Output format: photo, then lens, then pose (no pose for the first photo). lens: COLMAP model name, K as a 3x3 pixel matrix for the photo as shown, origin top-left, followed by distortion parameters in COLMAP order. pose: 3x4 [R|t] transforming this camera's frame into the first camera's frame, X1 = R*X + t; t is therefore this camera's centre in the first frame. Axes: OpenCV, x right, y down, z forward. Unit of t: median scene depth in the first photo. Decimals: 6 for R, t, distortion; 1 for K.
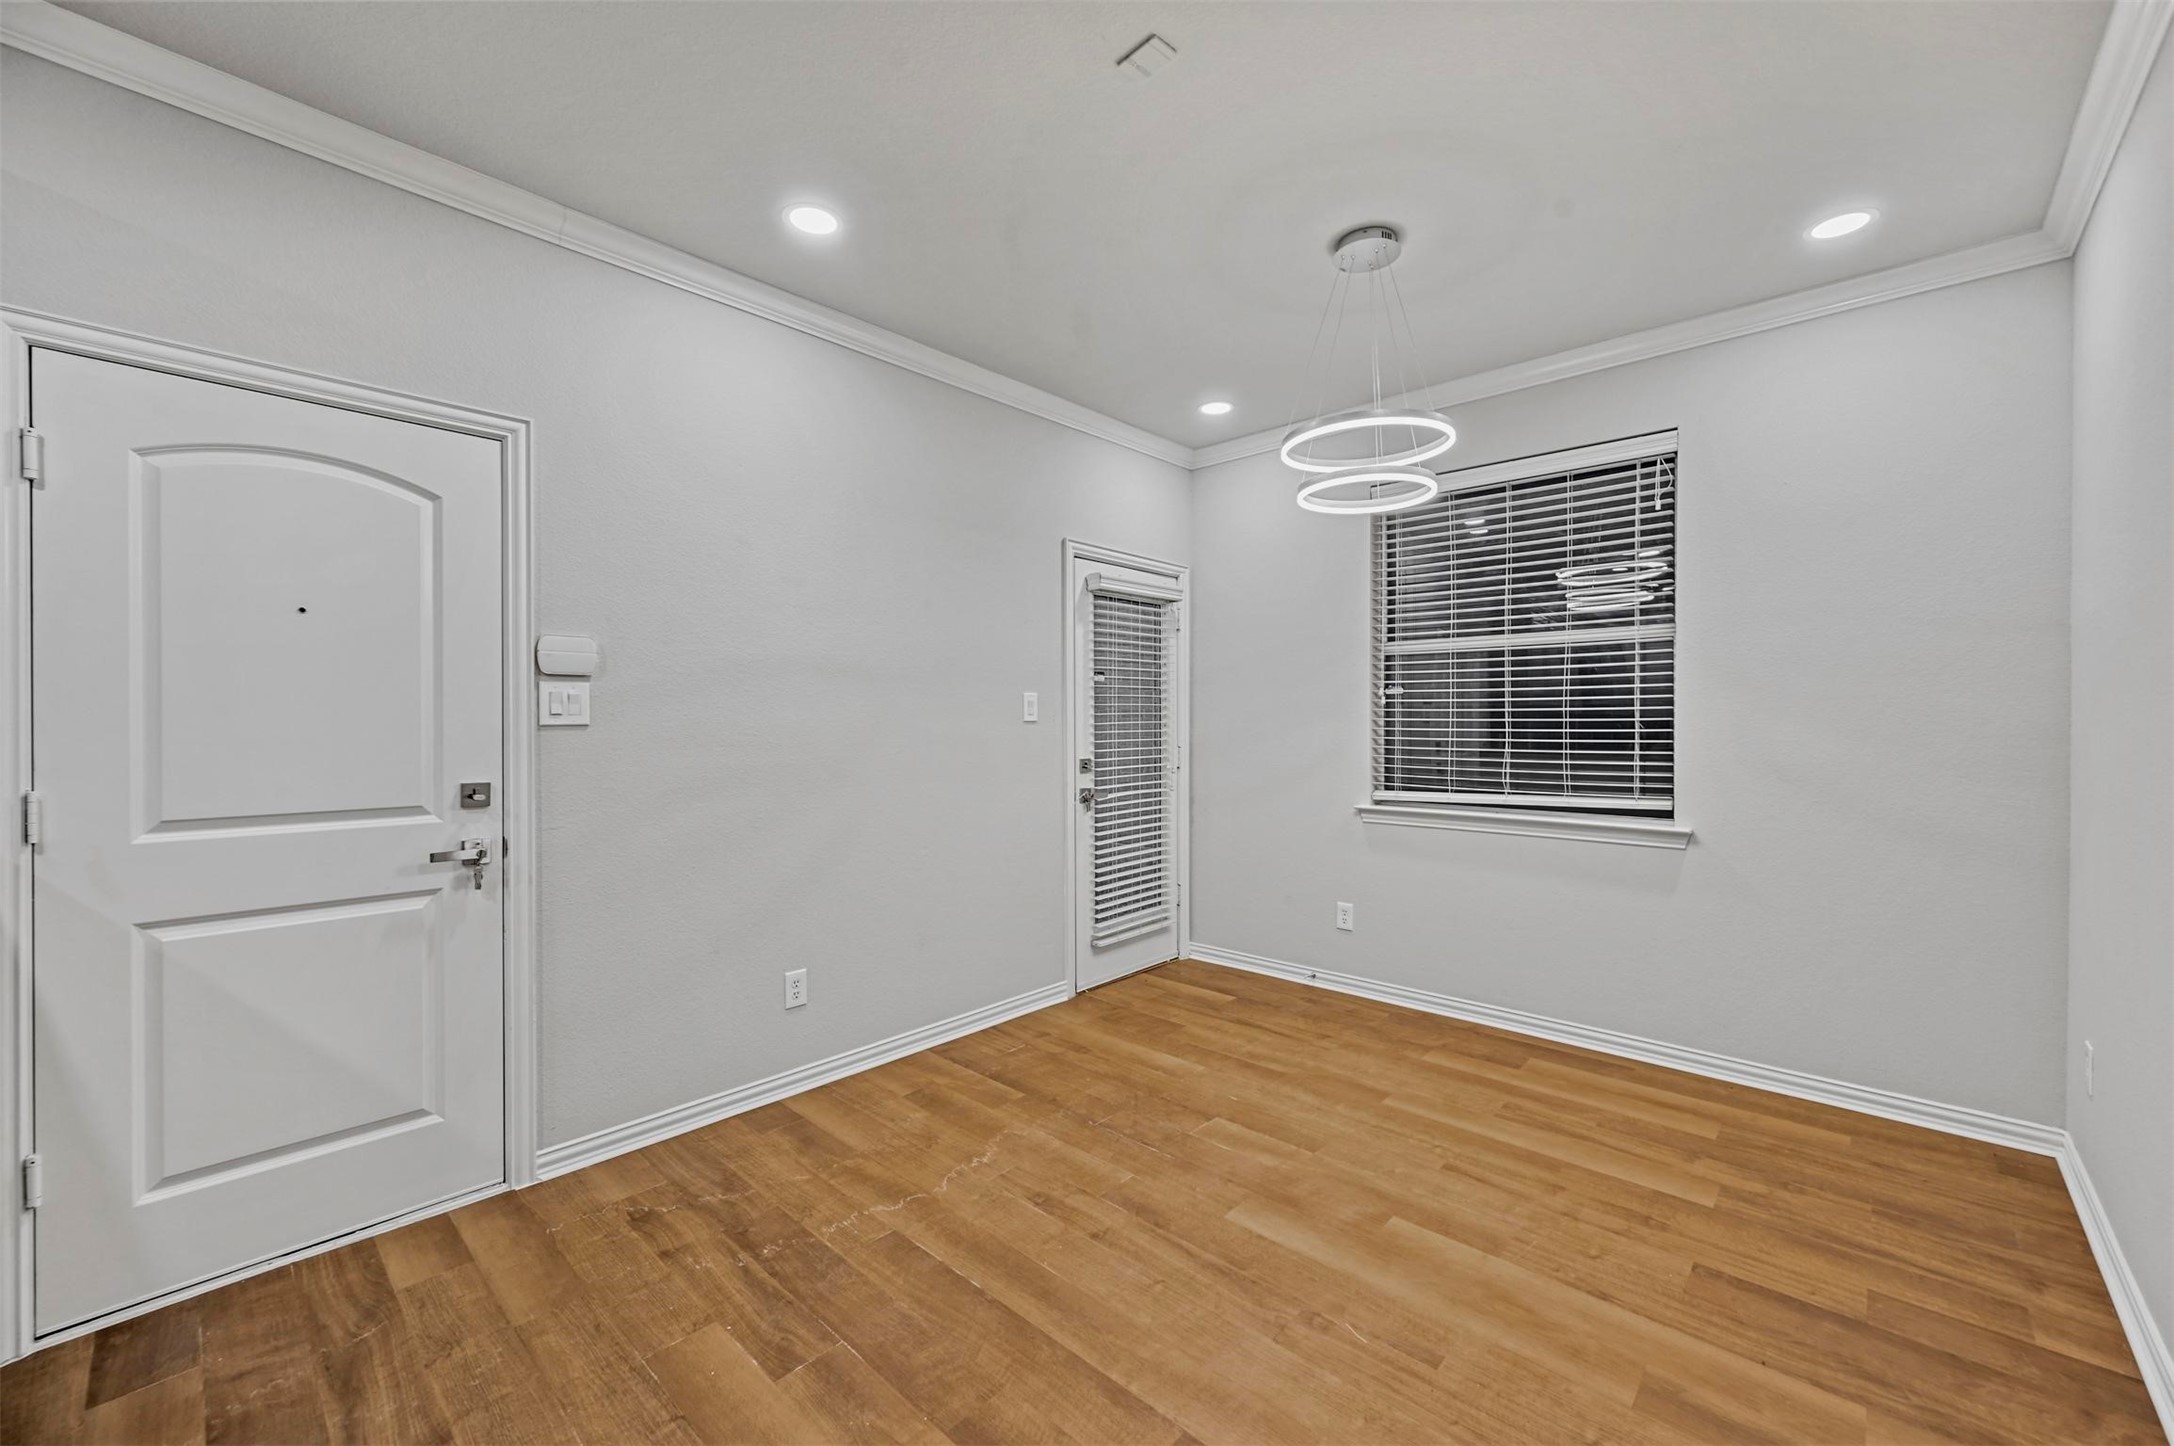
lens RADIAL K [[856.4, 0, 1087.0], [0, 856.4, 723.0], [0, 0, 1]] dist [-0.008231, 0.002493]
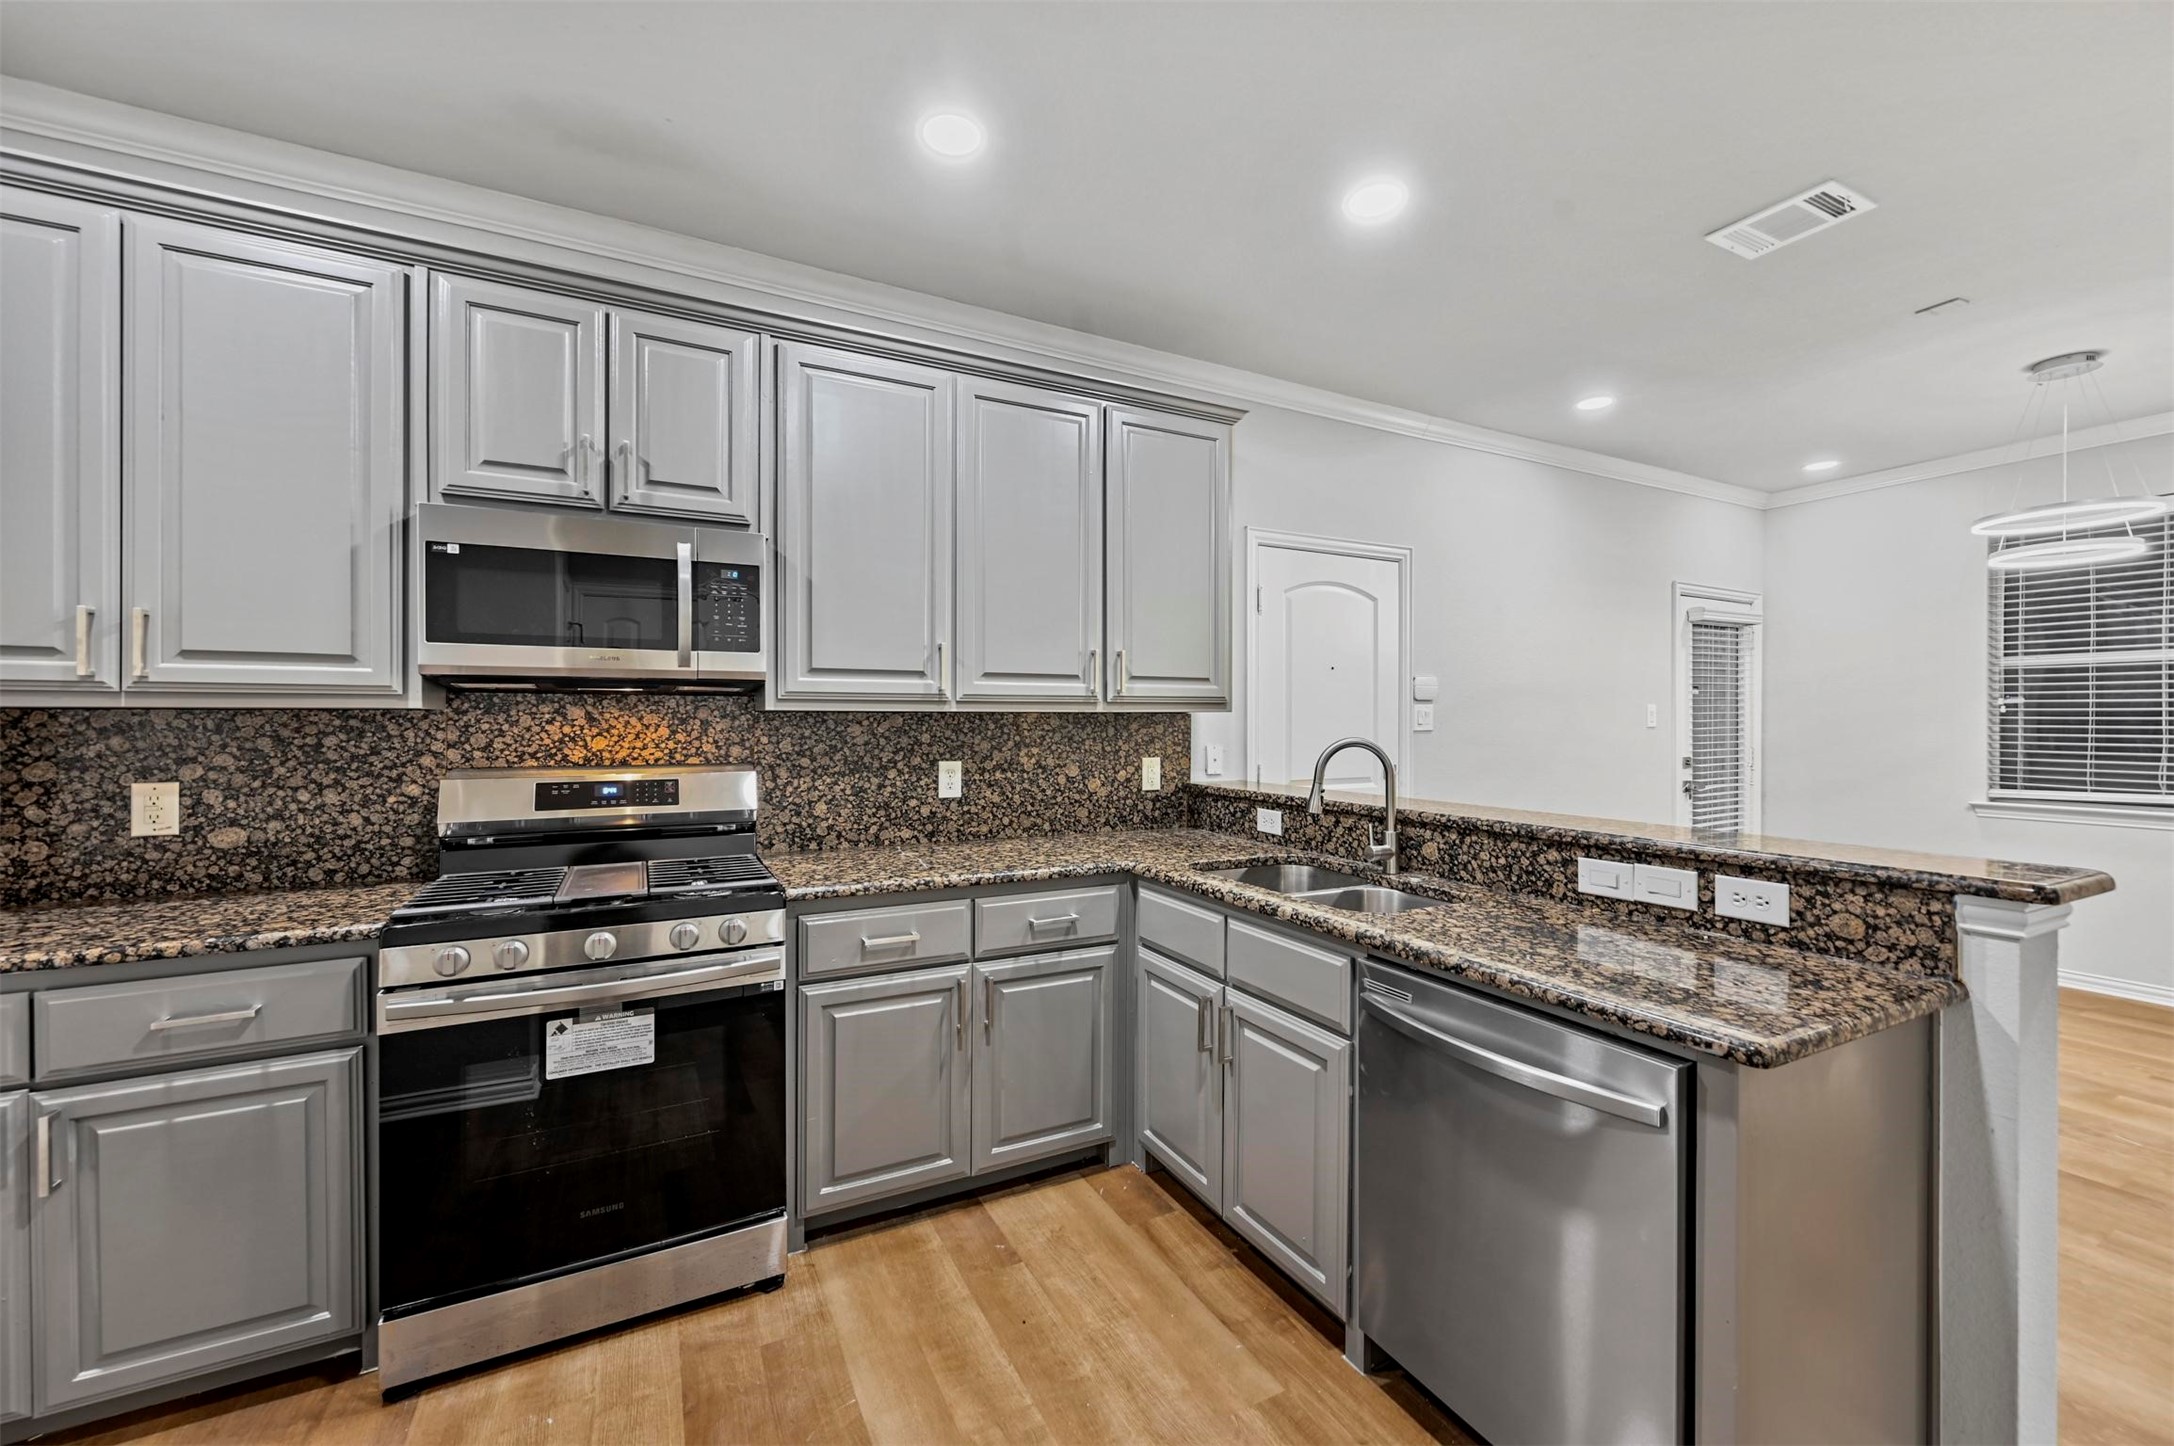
lens RADIAL K [[856.4, 0, 1087.0], [0, 856.4, 723.0], [0, 0, 1]] dist [-0.008231, 0.002493]
pose [[0.940336, 0.000761, -0.340247, -0.712888], [-0.000633, 1.000000, 0.000486, -0.013684], [0.340248, -0.000242, 0.940336, -0.819189]]
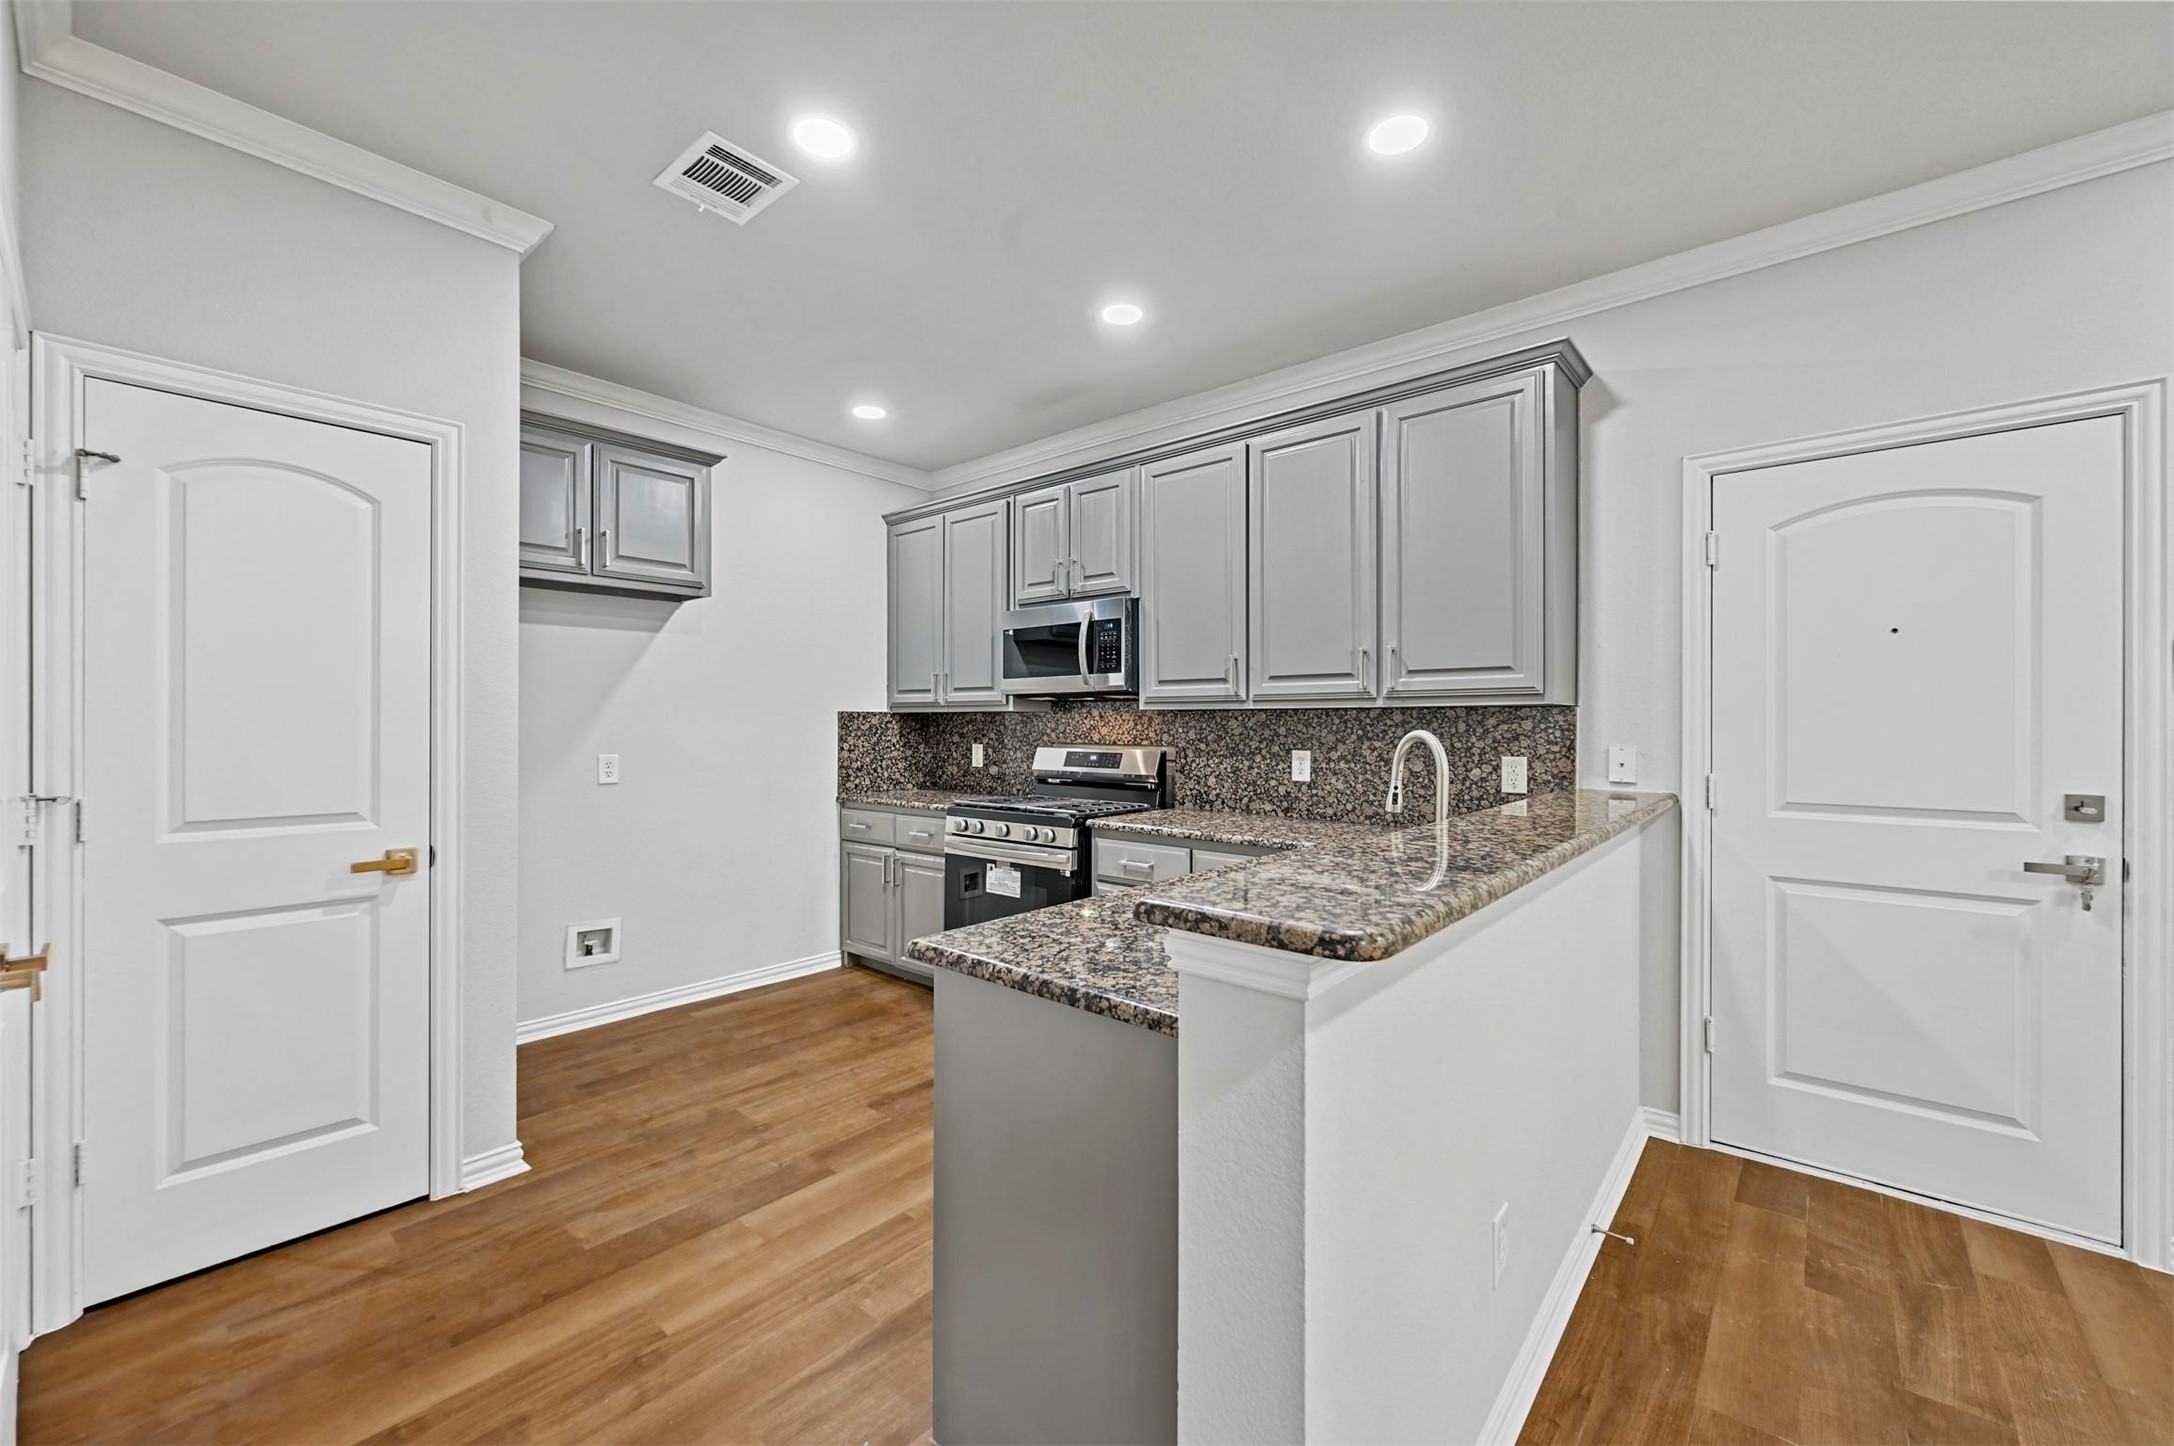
lens RADIAL K [[856.4, 0, 1087.0], [0, 856.4, 723.0], [0, 0, 1]] dist [-0.008231, 0.002493]
pose [[0.030887, -0.000855, -0.999523, 0.171985], [-0.005024, 0.999987, -0.001010, -0.001285], [0.999510, 0.005053, 0.030882, -0.109531]]
